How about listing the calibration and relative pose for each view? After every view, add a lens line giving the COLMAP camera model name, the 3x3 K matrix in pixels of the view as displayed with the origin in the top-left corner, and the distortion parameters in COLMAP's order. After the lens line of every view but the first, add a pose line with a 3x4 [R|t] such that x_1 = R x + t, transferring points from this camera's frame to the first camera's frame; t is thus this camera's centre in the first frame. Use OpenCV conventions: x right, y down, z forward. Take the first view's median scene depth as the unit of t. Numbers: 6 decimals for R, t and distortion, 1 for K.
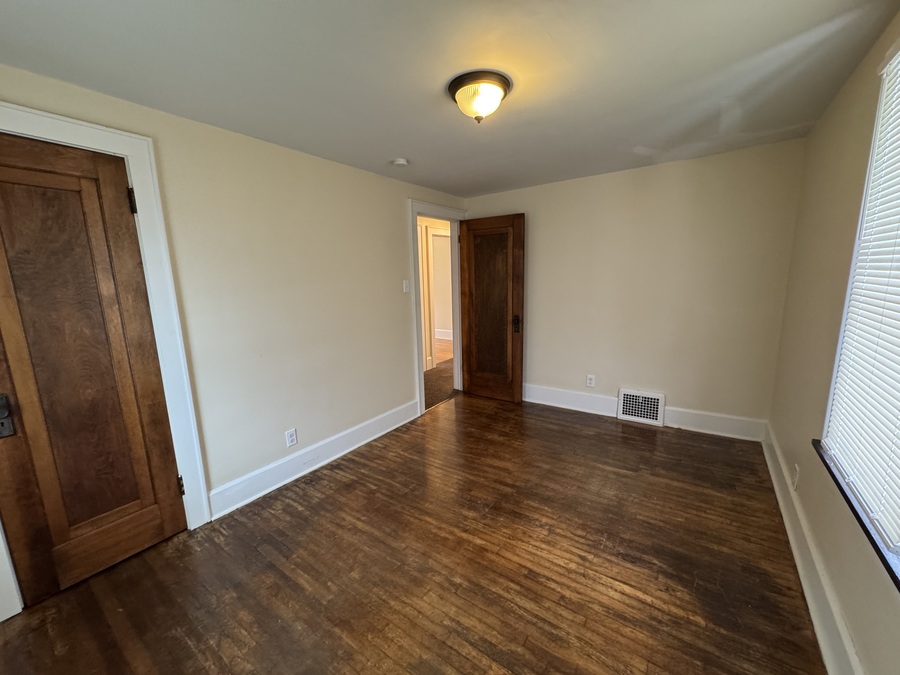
lens RADIAL K [[357.3, 0, 449.3], [0, 357.3, 337.6], [0, 0, 1]] dist [-0.003066, 0.000161]
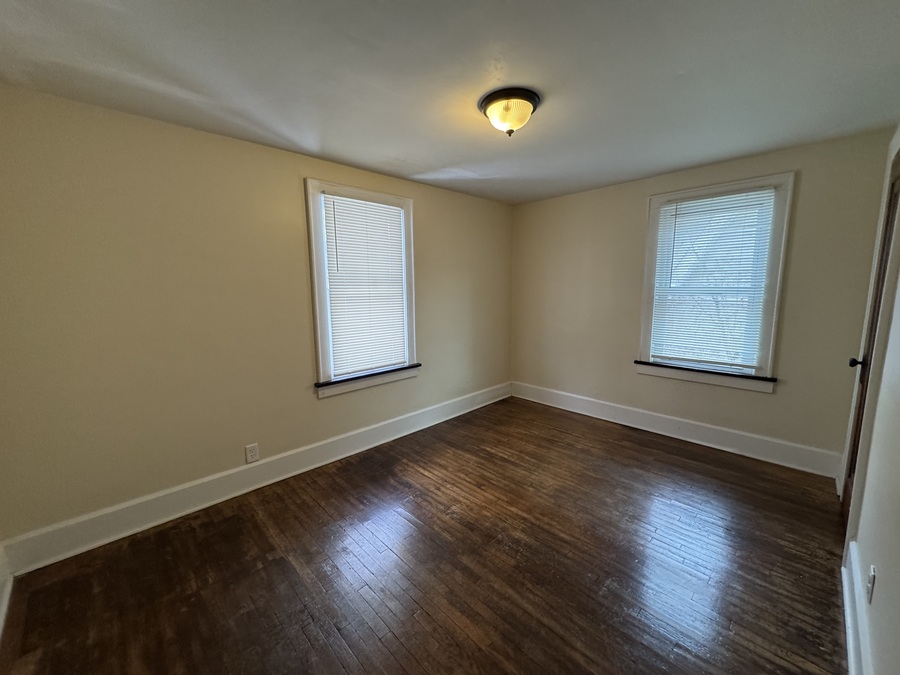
lens RADIAL K [[357.3, 0, 452.3], [0, 357.3, 335.9], [0, 0, 1]] dist [-0.003066, 0.000161]
pose [[-0.983982, 0.014046, 0.177716, 0.064131], [0.067972, 0.951144, 0.301172, -0.338553], [-0.164803, 0.308427, -0.936863, 2.006765]]
